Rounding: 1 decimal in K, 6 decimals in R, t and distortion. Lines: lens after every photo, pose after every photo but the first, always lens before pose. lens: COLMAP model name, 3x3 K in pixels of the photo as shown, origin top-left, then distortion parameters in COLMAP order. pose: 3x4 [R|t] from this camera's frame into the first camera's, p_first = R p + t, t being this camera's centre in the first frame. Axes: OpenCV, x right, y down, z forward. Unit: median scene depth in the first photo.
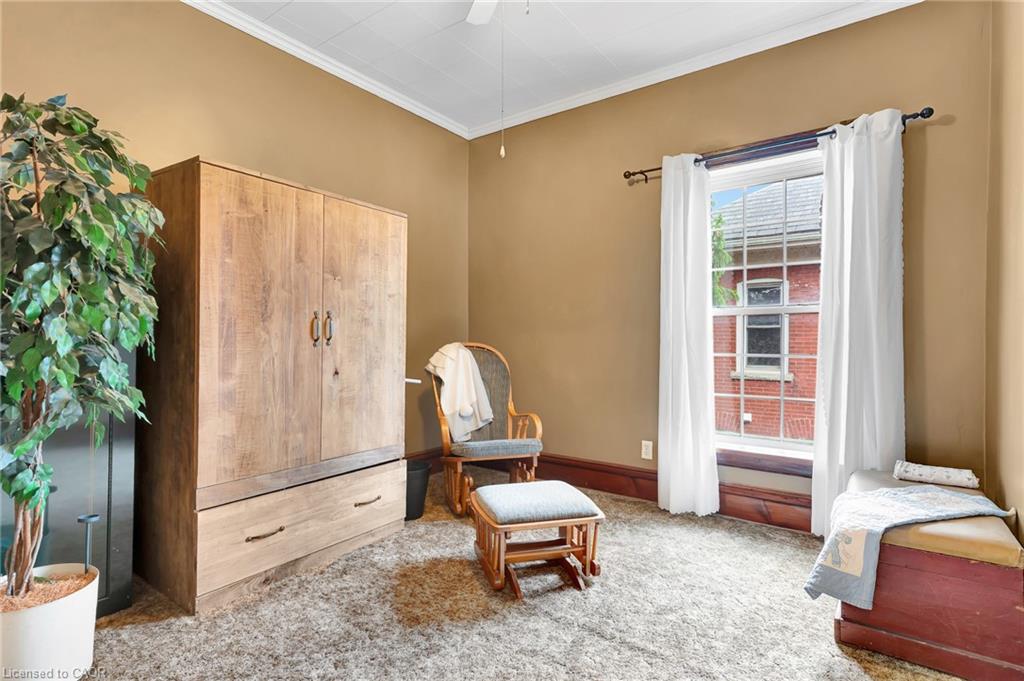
lens RADIAL K [[493.0, 0, 505.7], [0, 493.0, 339.6], [0, 0, 1]] dist [0.002259, 0.002440]
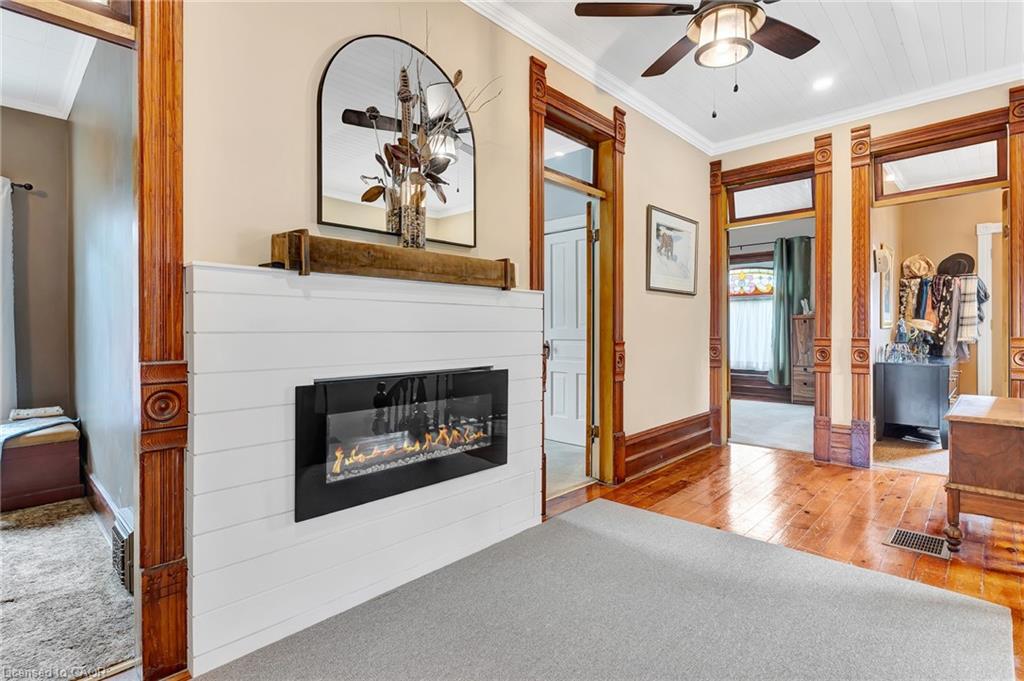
lens RADIAL K [[493.0, 0, 512.9], [0, 493.0, 333.7], [0, 0, 1]] dist [0.002259, 0.002440]
pose [[0.108756, -0.009220, 0.994026, -0.586074], [0.007521, 0.999936, 0.008451, 0.009331], [-0.994040, 0.006557, 0.108818, -0.742499]]
